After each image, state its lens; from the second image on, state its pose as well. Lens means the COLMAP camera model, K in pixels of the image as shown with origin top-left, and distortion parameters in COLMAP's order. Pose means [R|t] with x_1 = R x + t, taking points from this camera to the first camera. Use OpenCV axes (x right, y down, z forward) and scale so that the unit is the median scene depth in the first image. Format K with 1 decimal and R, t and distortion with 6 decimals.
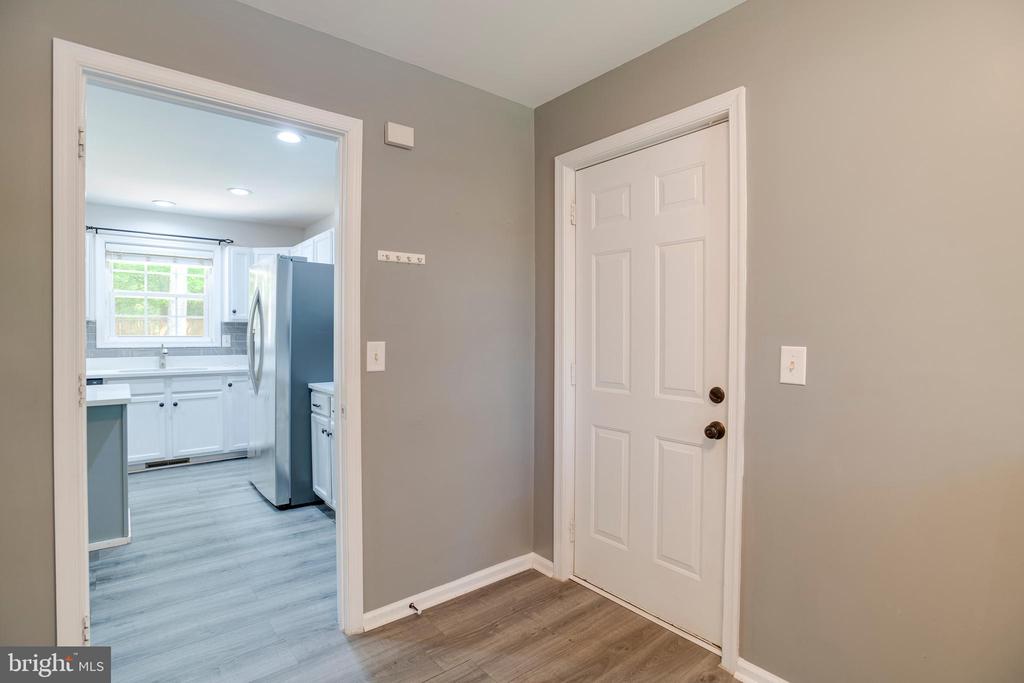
lens RADIAL K [[496.9, 0, 492.8], [0, 496.9, 336.4], [0, 0, 1]] dist [0.000072, 0.000046]
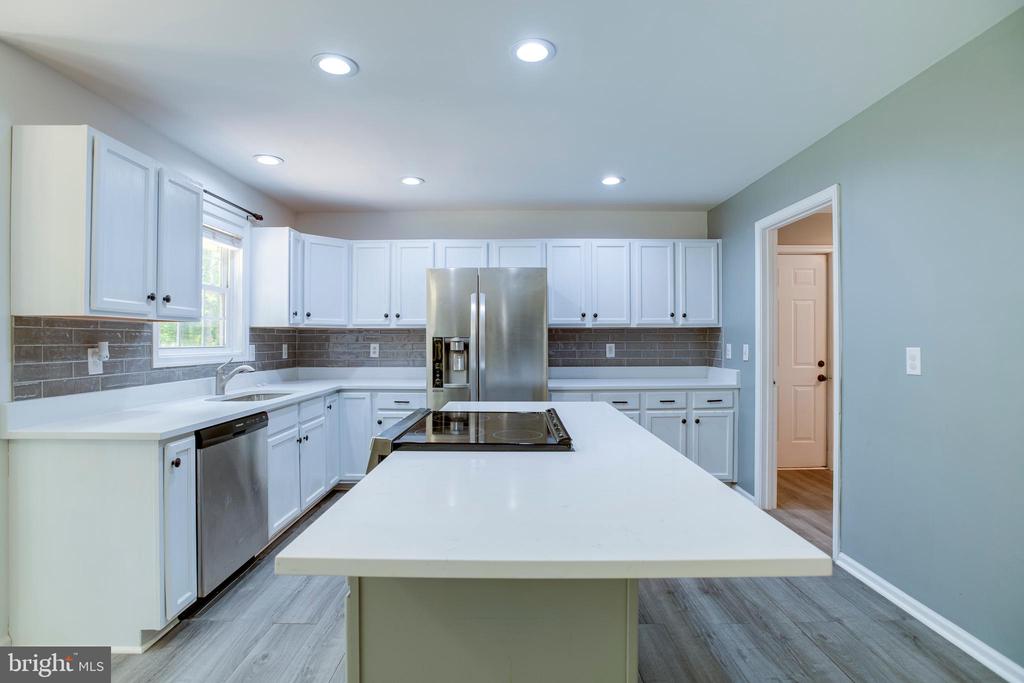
lens RADIAL K [[495.7, 0, 511.2], [0, 495.7, 340.5], [0, 0, 1]] dist [-0.056314, 0.021022]
pose [[0.612990, -0.005668, 0.790070, -0.965950], [0.010105, 0.999949, -0.000667, -0.005008], [-0.790026, 0.008393, 0.613016, 0.291254]]
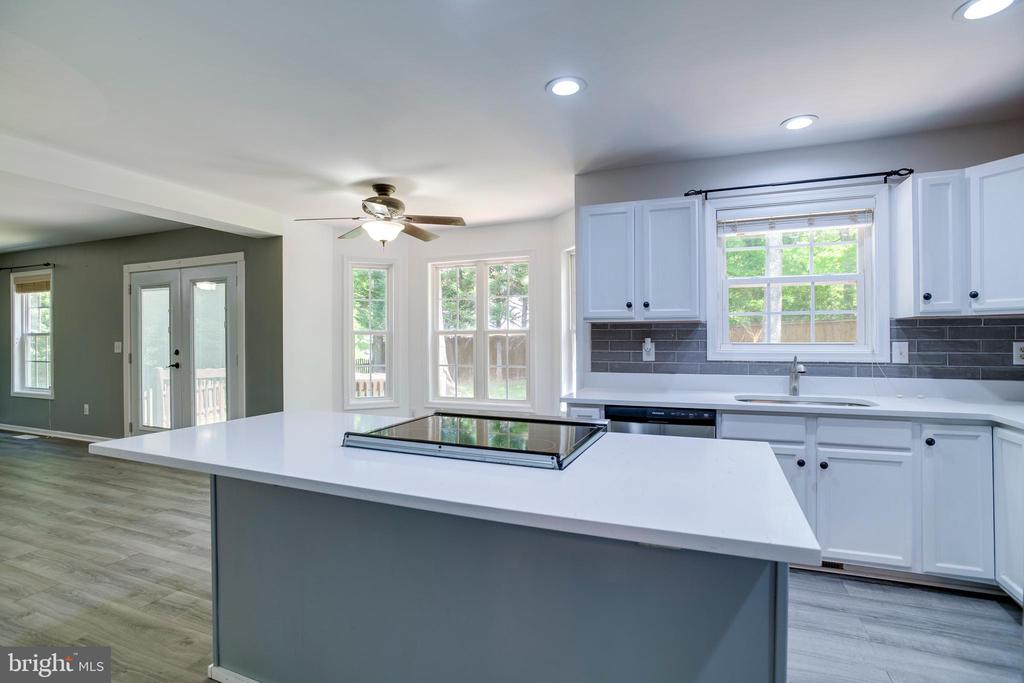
lens RADIAL K [[495.7, 0, 511.2], [0, 495.7, 340.5], [0, 0, 1]] dist [-0.056314, 0.021022]
pose [[0.503404, -0.004463, -0.864039, -0.322263], [-0.001696, 0.999980, -0.006153, -0.000305], [0.864049, 0.004563, 0.503387, 0.393535]]
